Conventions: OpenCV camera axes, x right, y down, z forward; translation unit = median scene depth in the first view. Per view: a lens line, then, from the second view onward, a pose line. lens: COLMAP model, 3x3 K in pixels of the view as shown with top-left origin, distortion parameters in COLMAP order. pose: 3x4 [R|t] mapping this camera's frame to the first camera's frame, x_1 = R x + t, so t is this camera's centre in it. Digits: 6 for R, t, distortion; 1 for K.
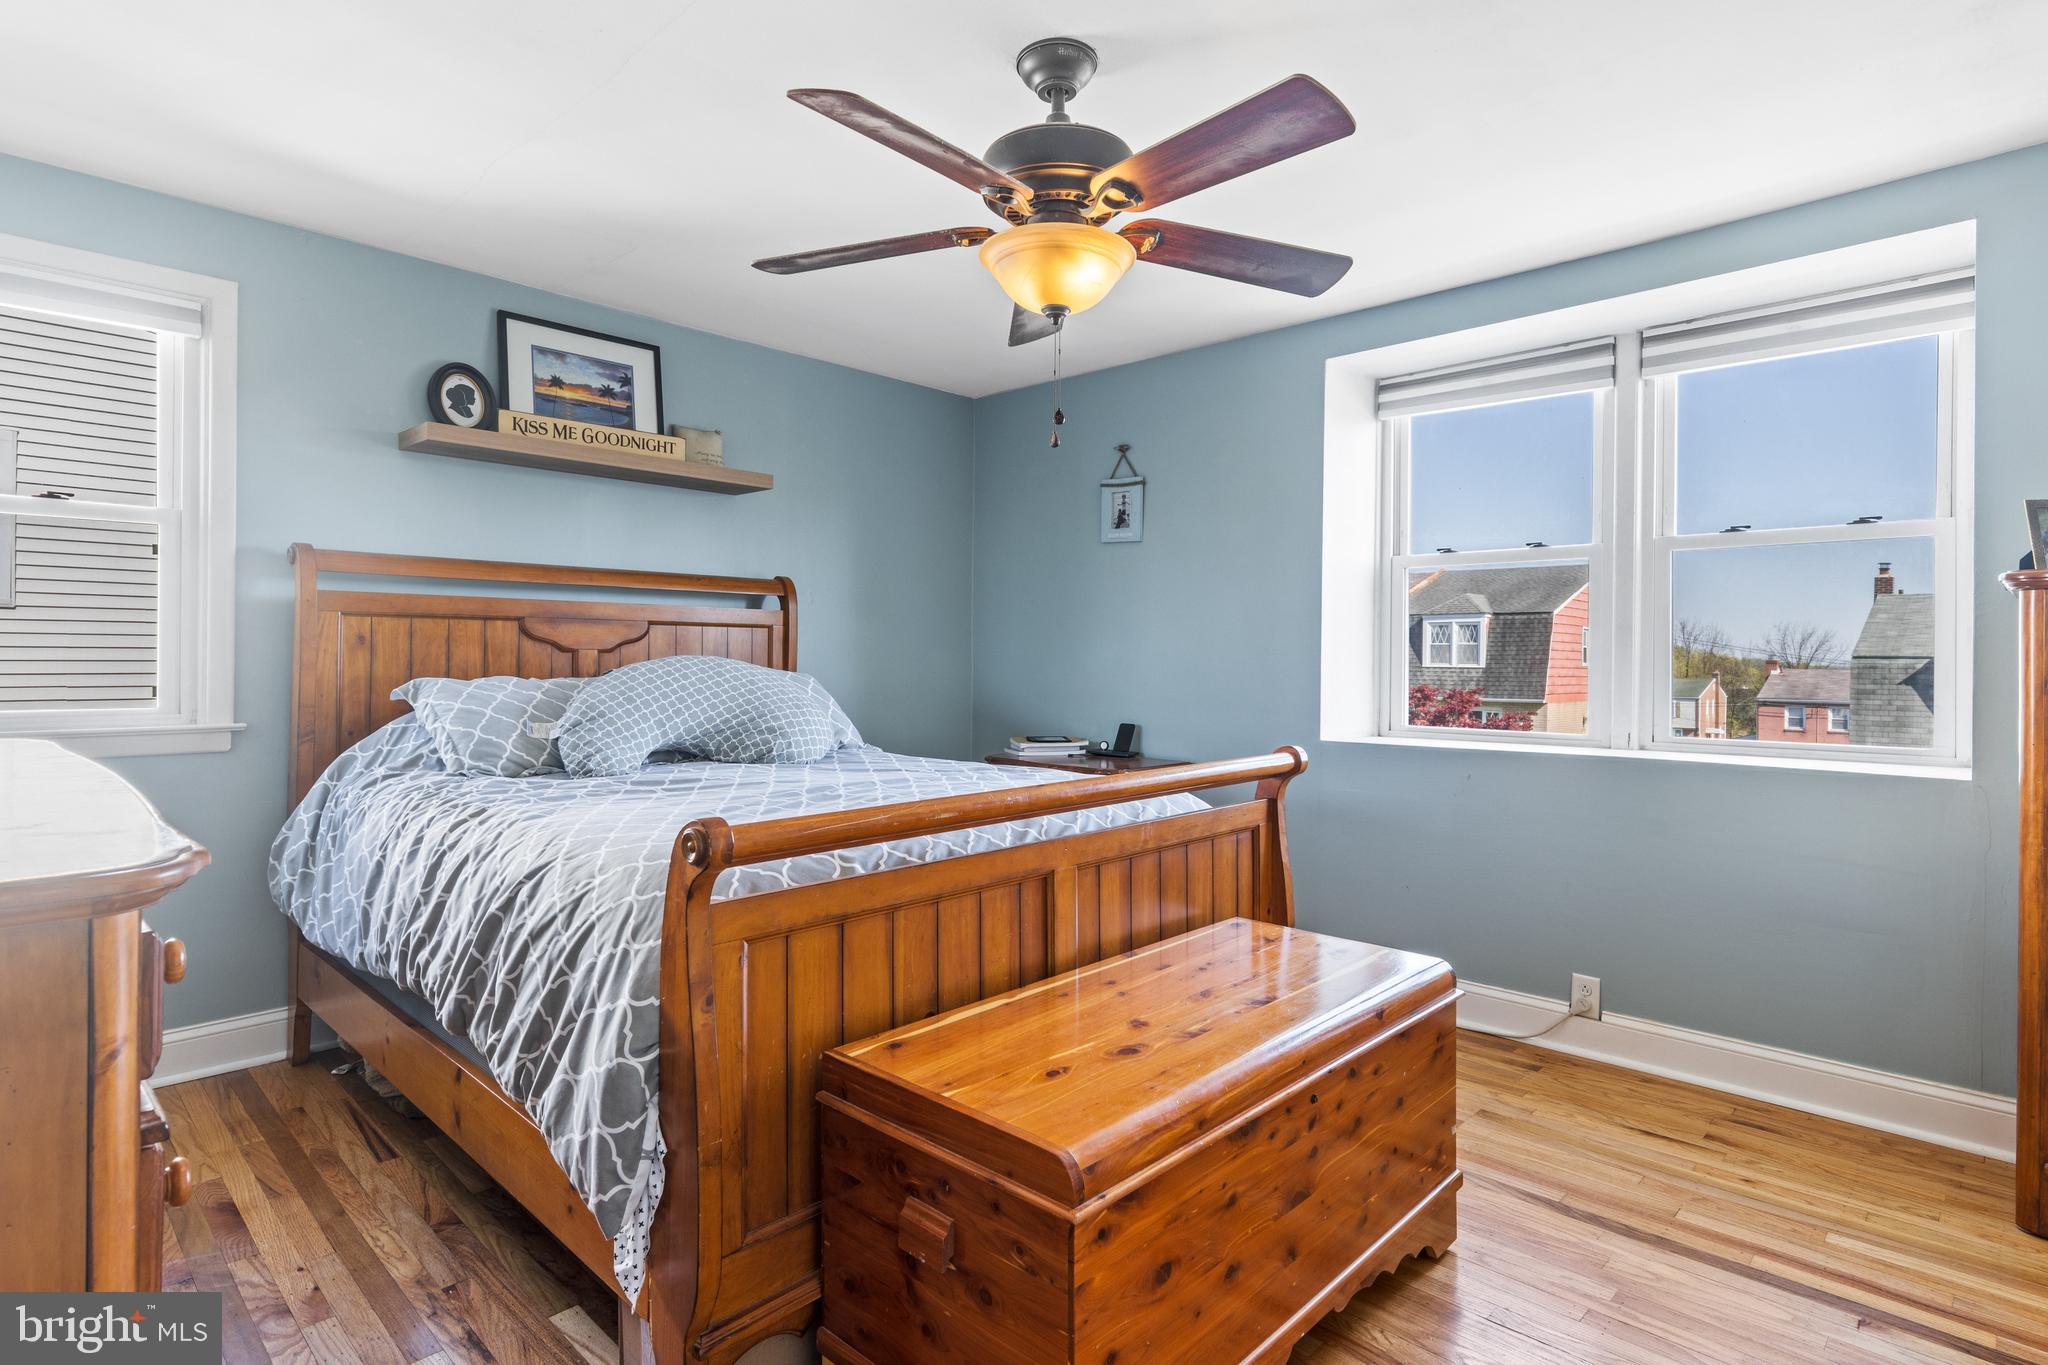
lens RADIAL K [[1064.4, 0, 1024.0], [0, 1064.4, 682.5], [0, 0, 1]] dist [0.011651, -0.000725]
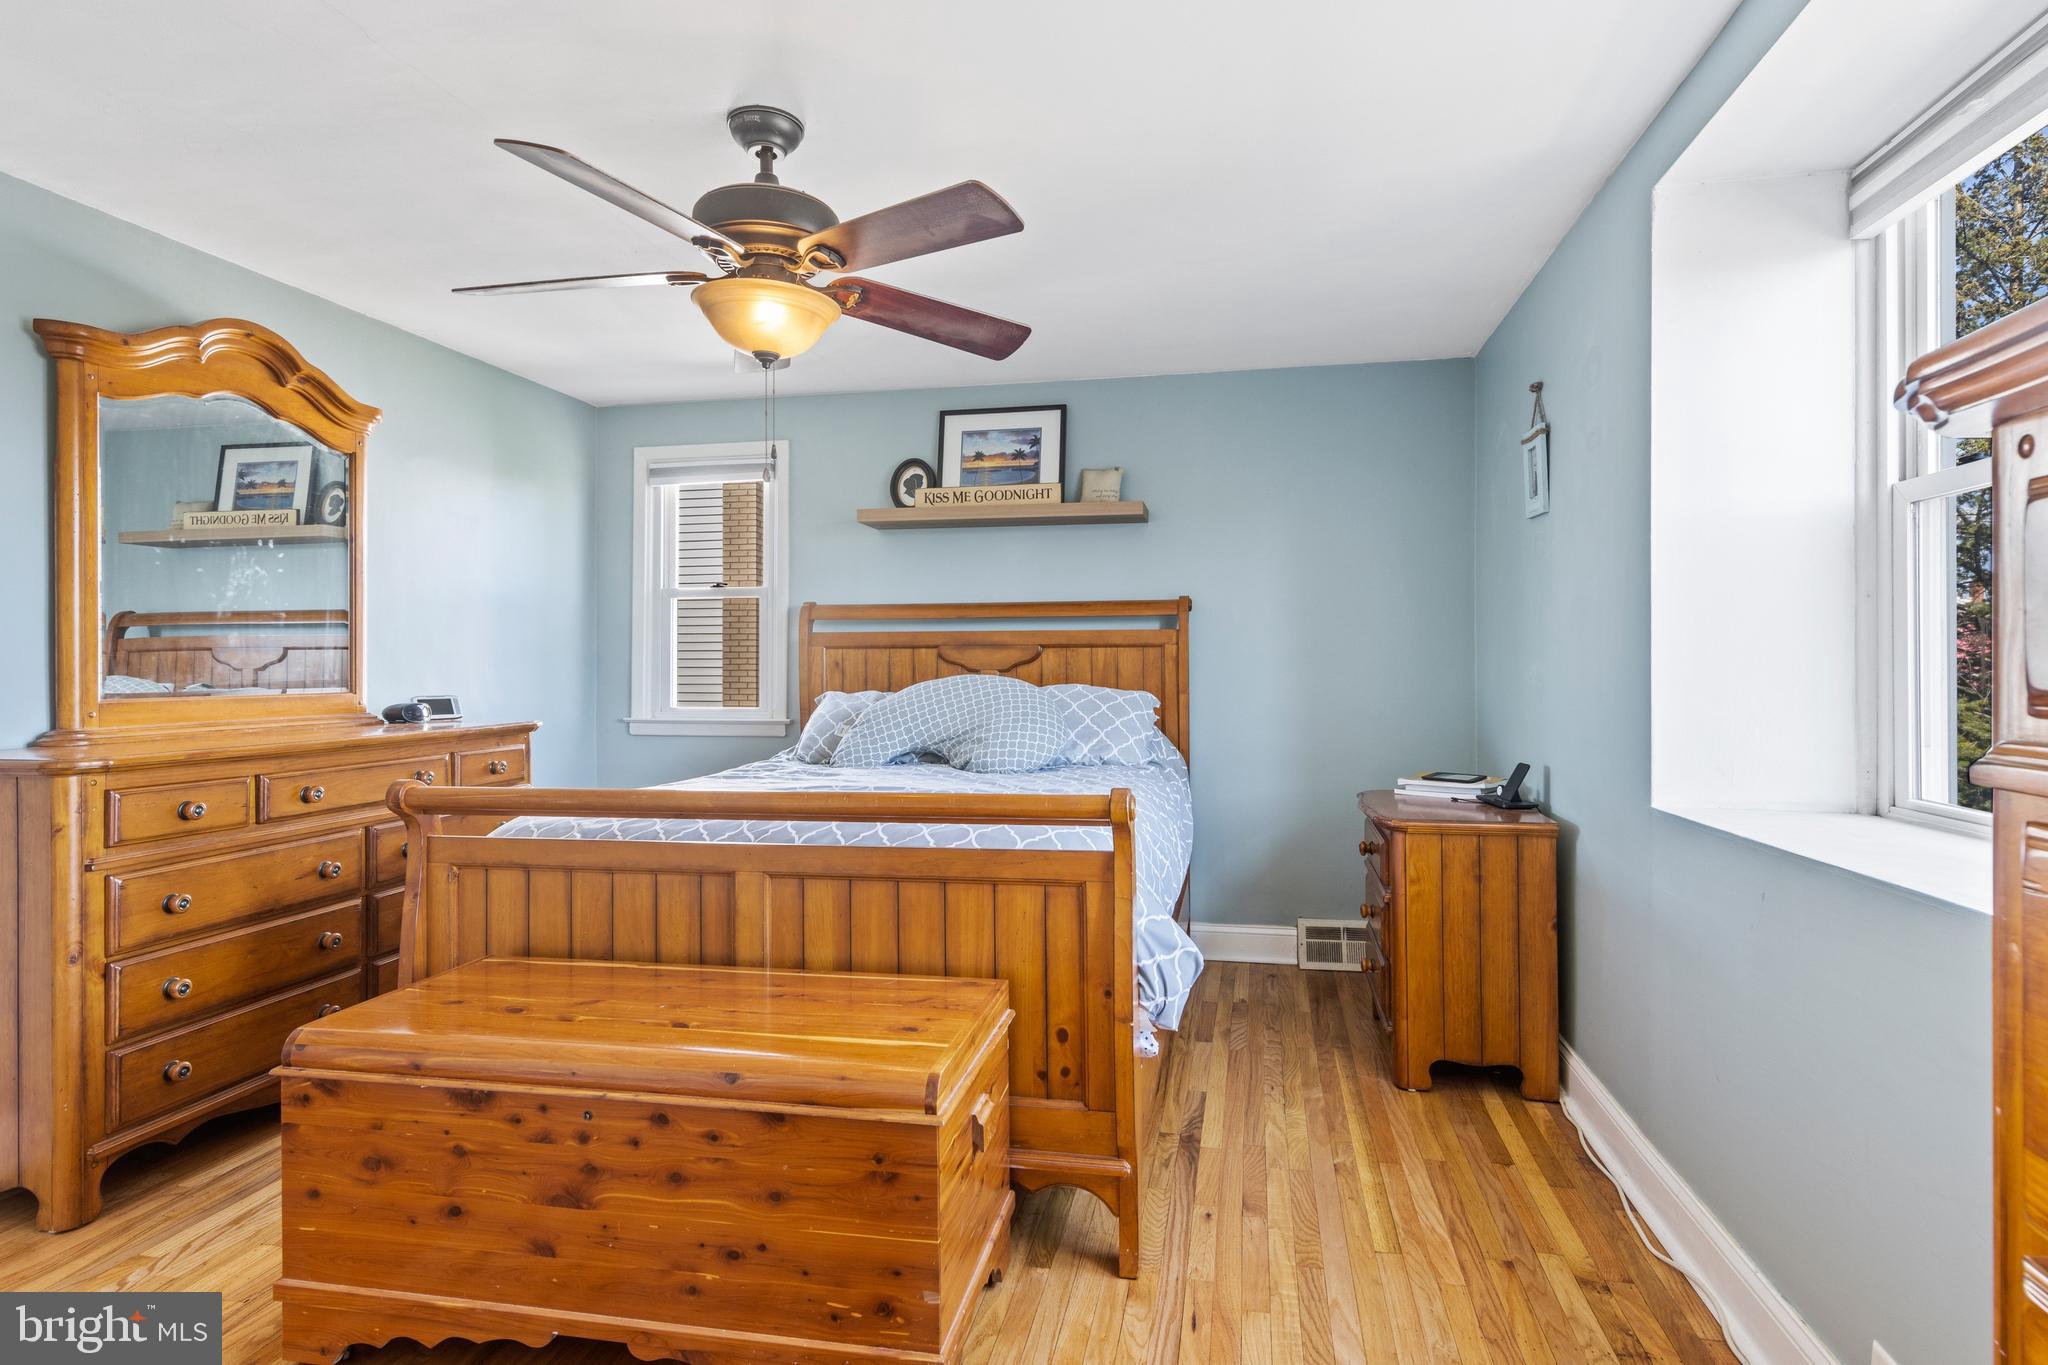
lens RADIAL K [[1061.5, 0, 1024.0], [0, 1061.5, 682.5], [0, 0, 1]] dist [0.023581, -0.013637]
pose [[0.532434, 0.001343, -0.846471, 0.680789], [-0.016166, 0.999832, -0.008582, -0.007273], [0.846317, 0.018253, 0.532366, 0.410437]]
